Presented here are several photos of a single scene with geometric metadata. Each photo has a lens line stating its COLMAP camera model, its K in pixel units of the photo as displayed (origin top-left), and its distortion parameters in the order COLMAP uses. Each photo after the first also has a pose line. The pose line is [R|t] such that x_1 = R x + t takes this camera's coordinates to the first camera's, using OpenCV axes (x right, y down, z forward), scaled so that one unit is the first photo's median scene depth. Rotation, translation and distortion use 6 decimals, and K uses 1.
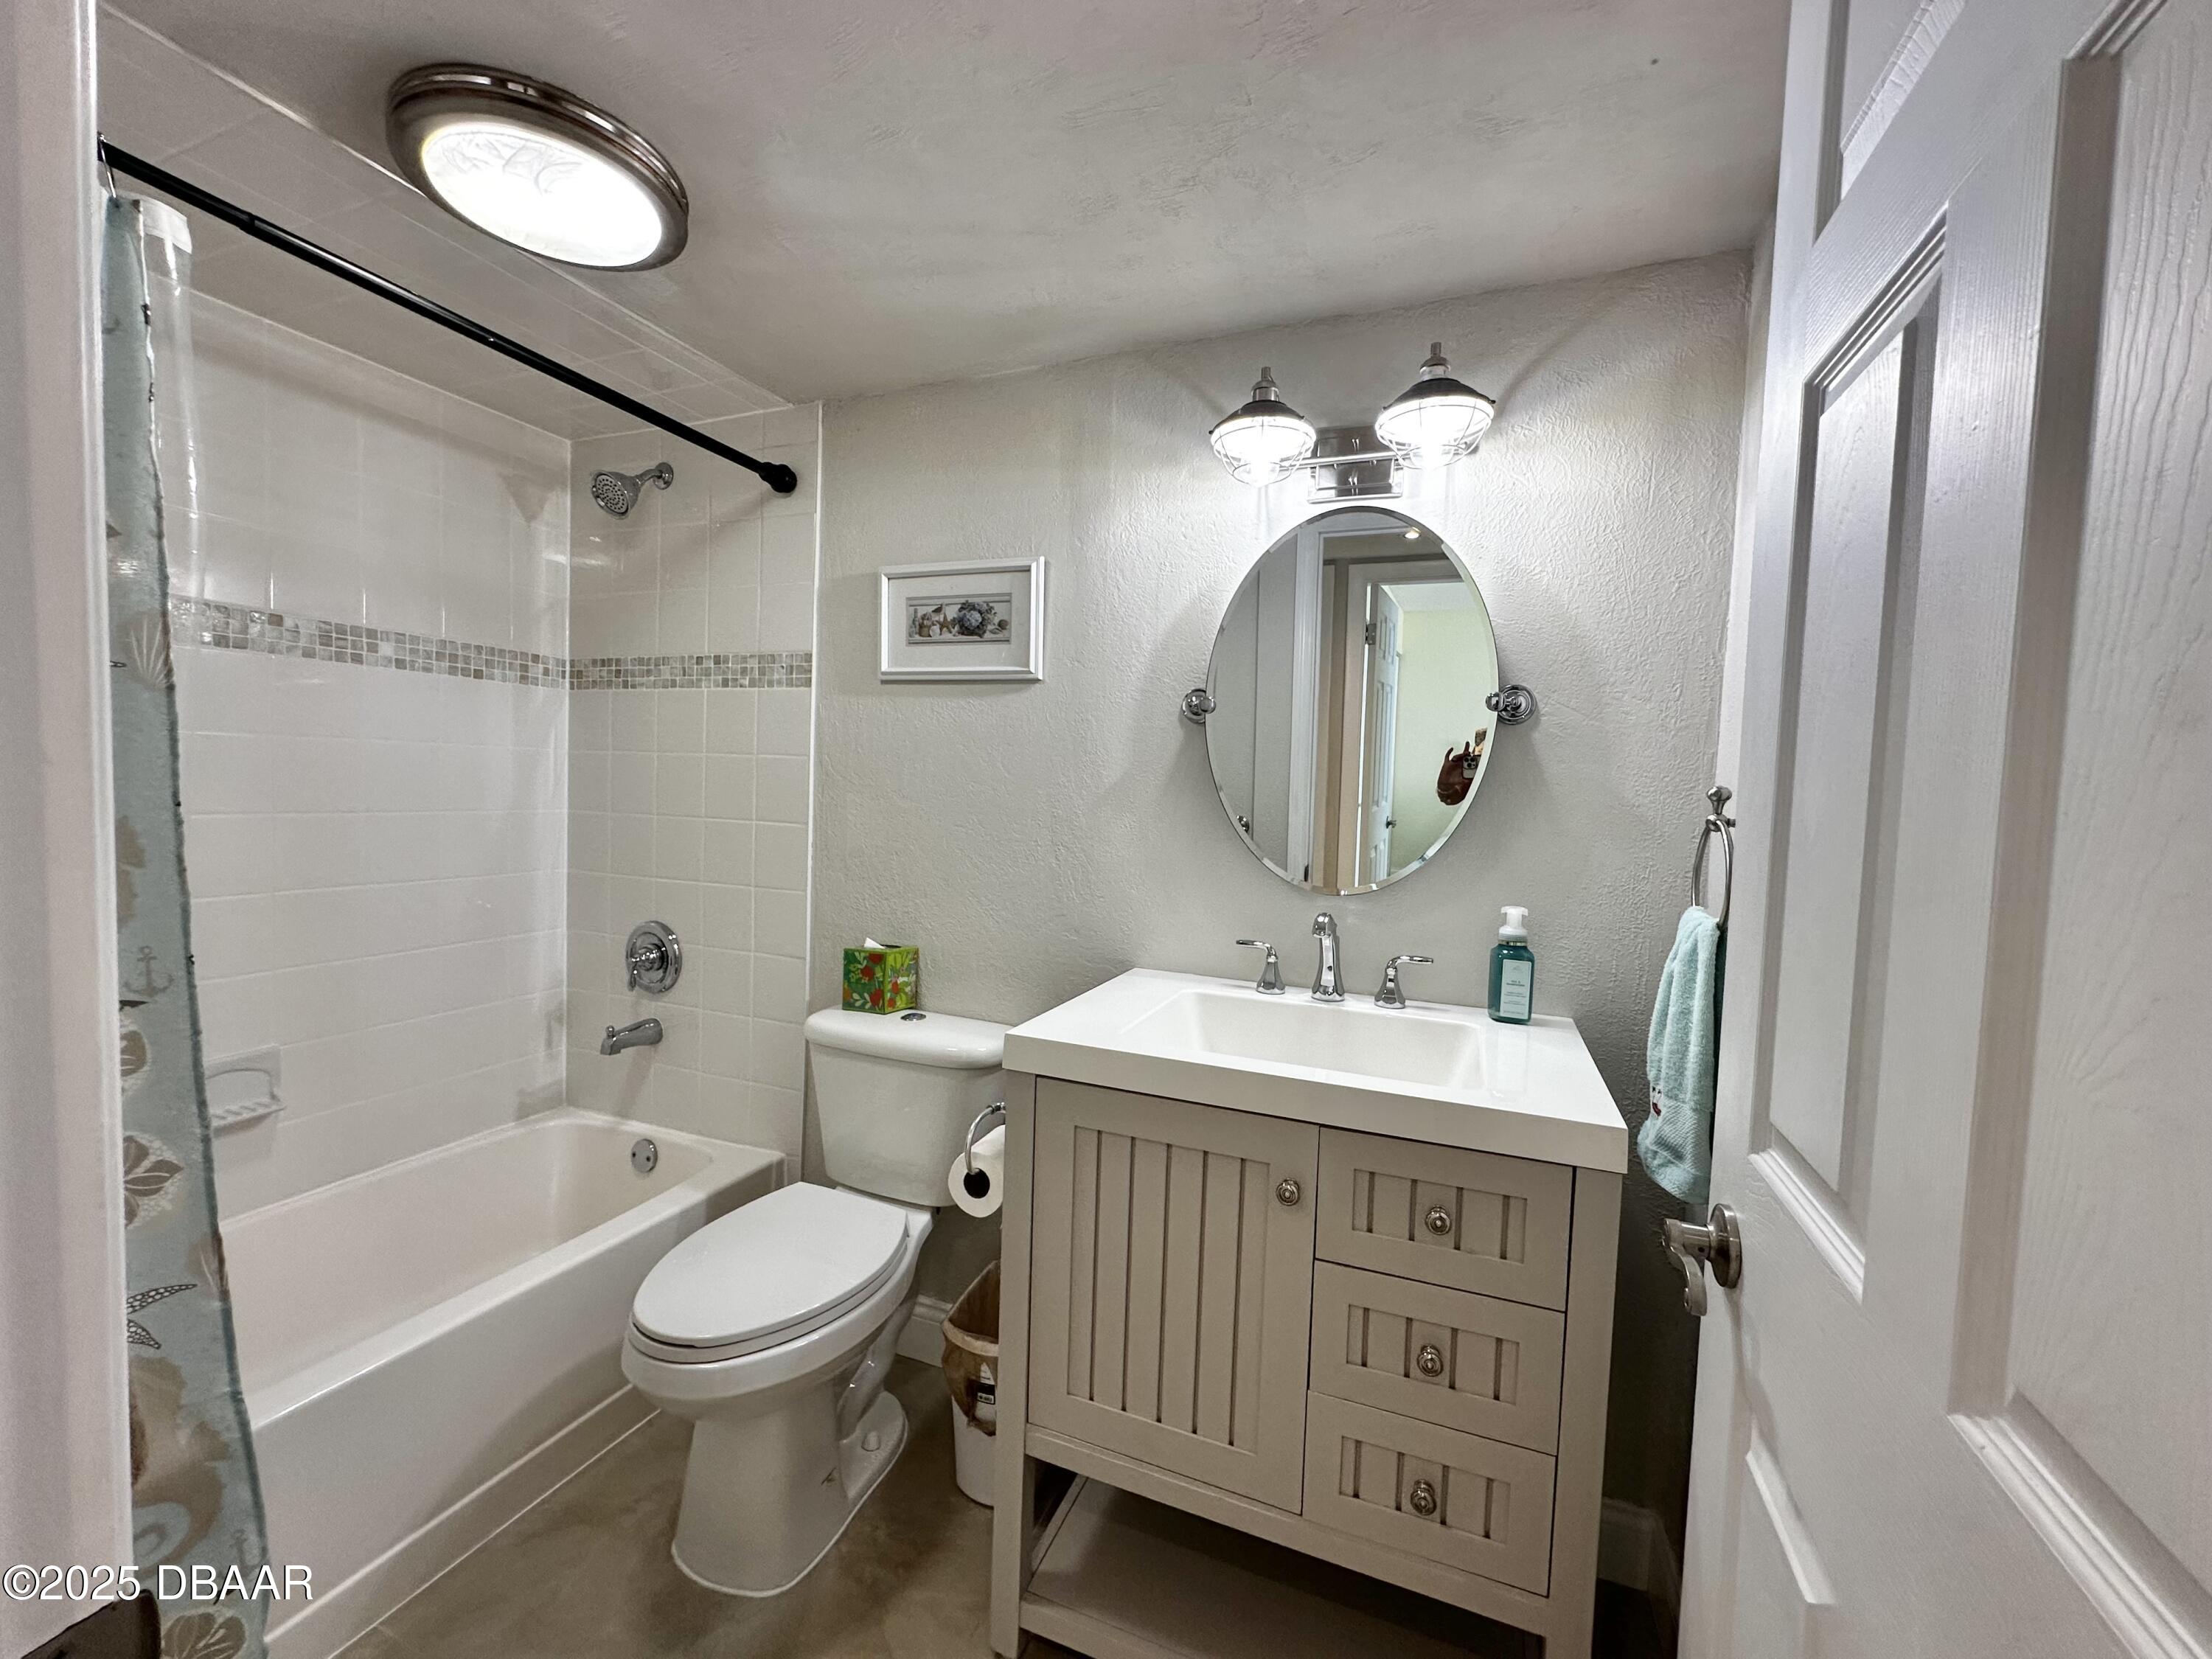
lens RADIAL K [[885.1, 0, 1106.0], [0, 885.1, 829.5], [0, 0, 1]] dist [-0.003586, -0.000180]
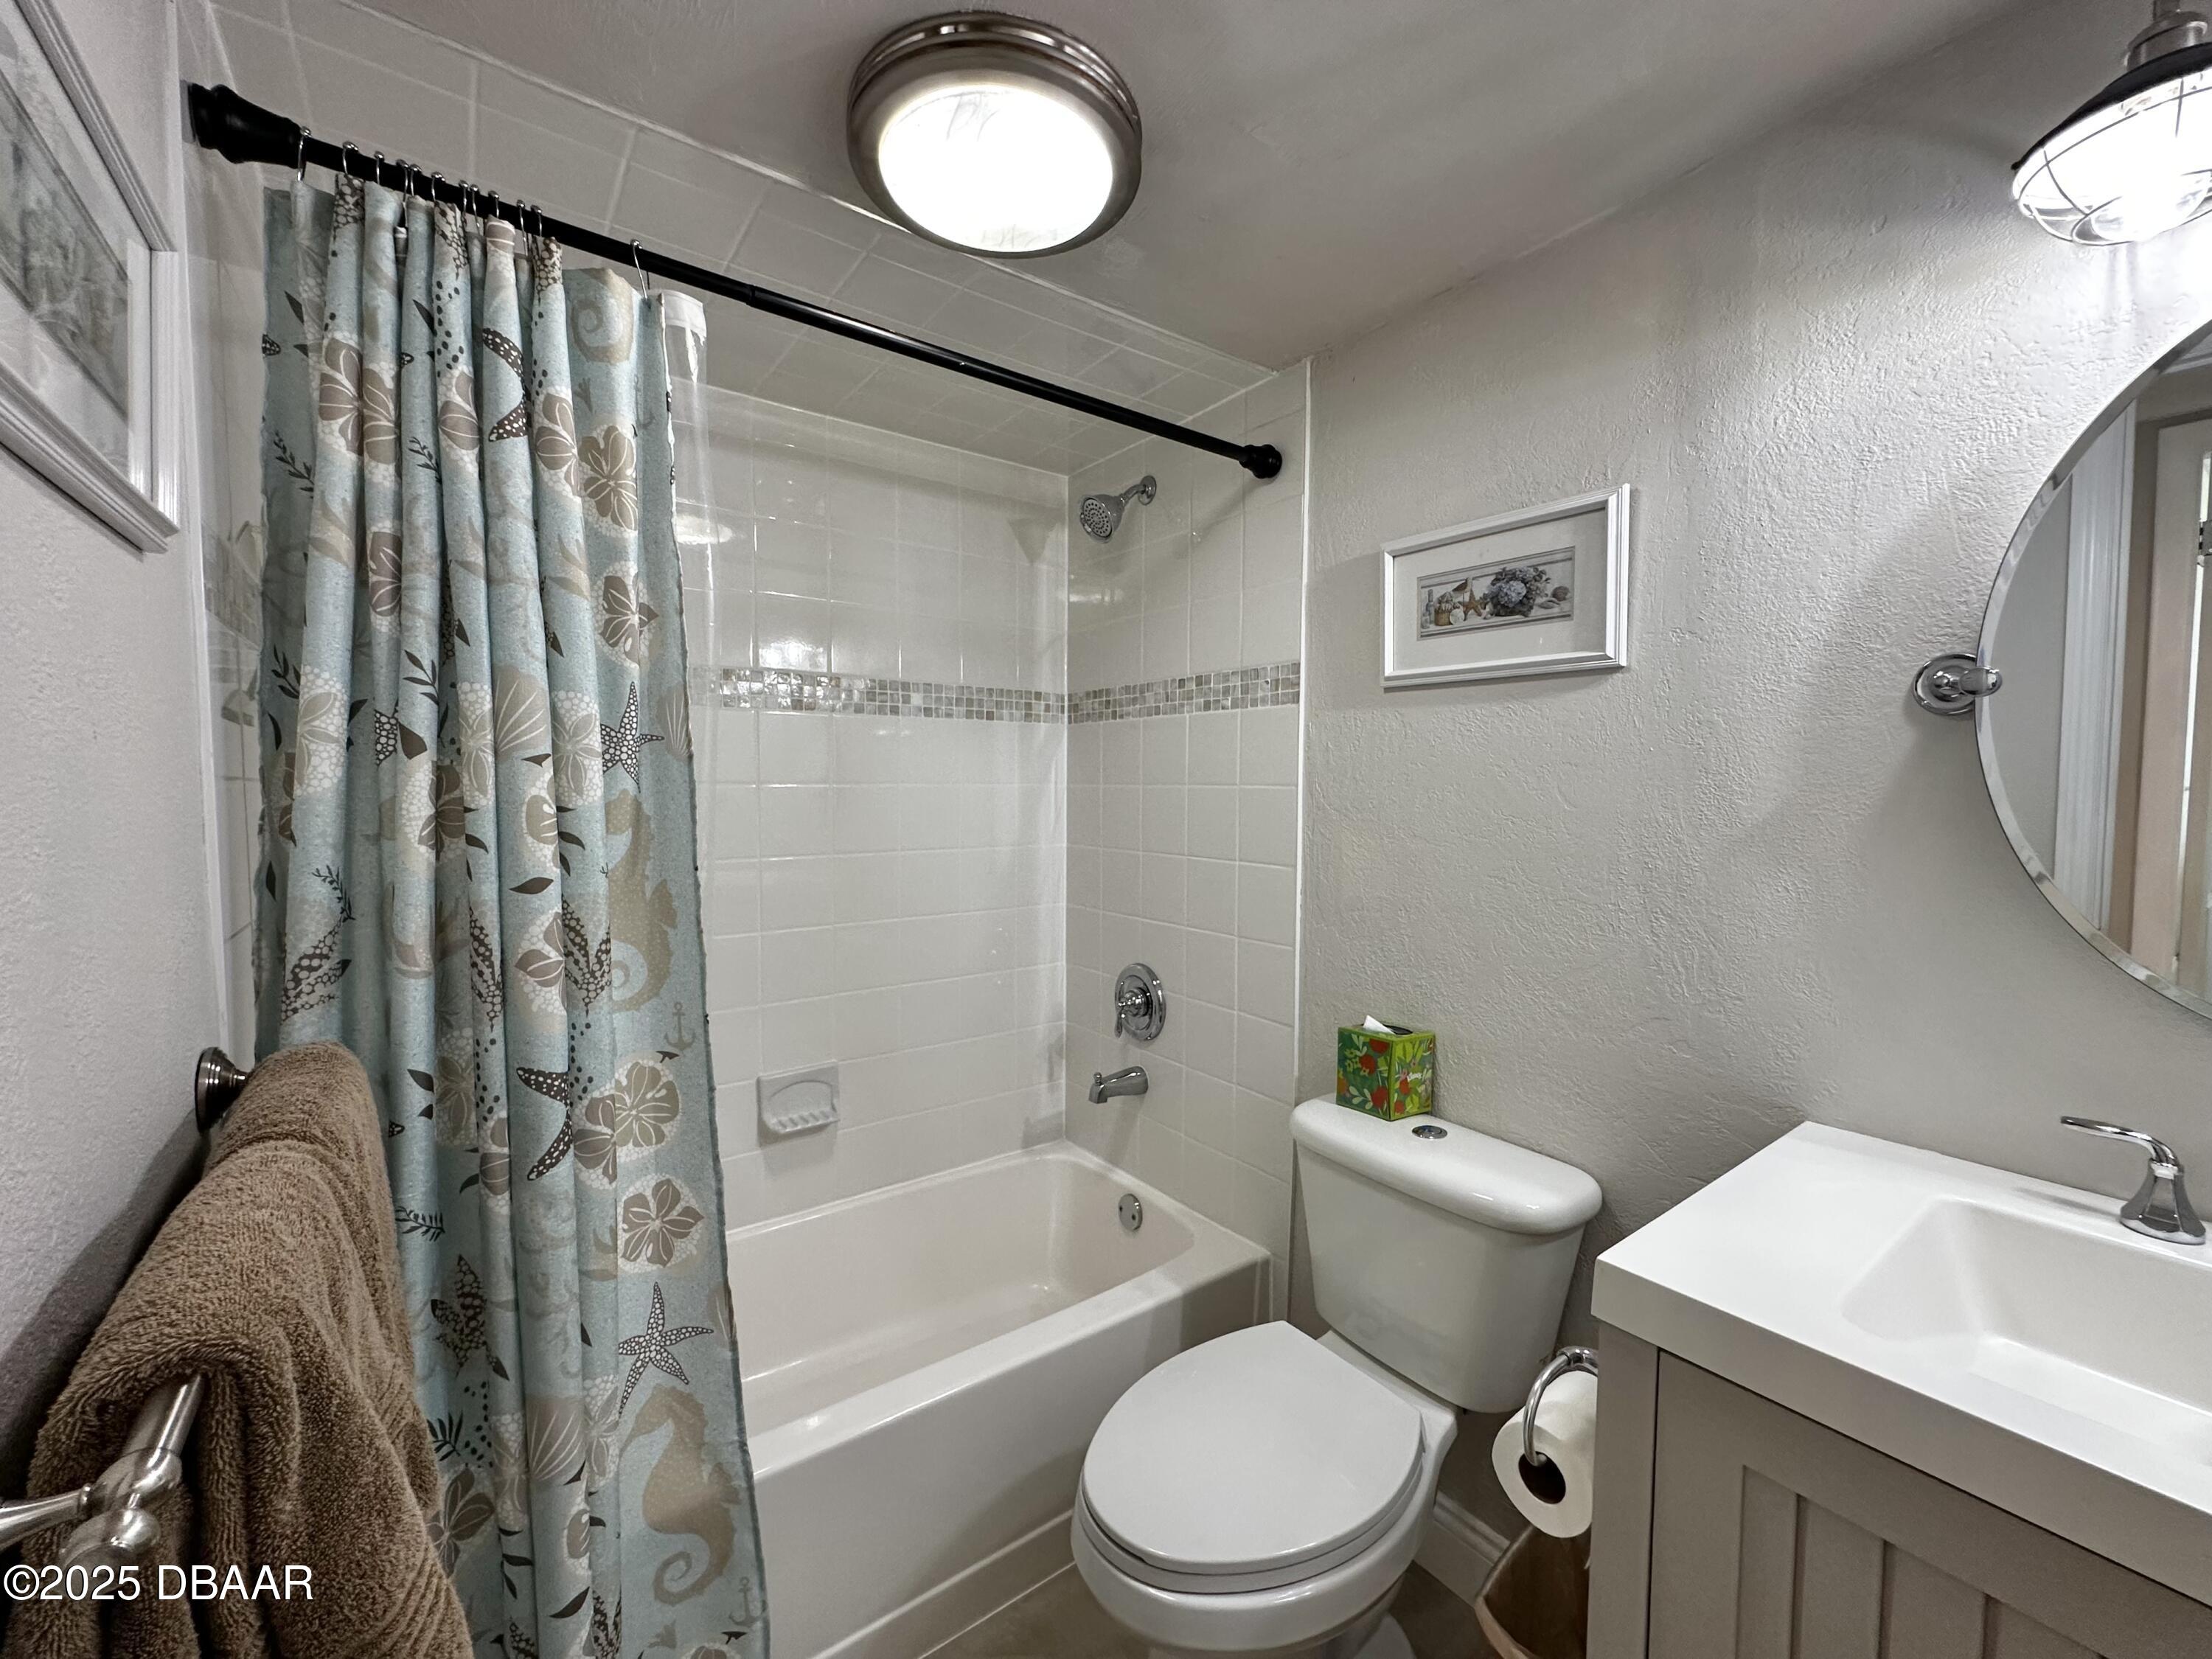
lens RADIAL K [[885.1, 0, 1106.0], [0, 885.1, 829.5], [0, 0, 1]] dist [-0.003586, -0.000180]
pose [[0.851222, -0.004346, -0.524787, -0.053353], [0.000171, 0.999968, -0.008004, -0.036641], [0.524805, 0.006724, 0.851196, 0.203202]]
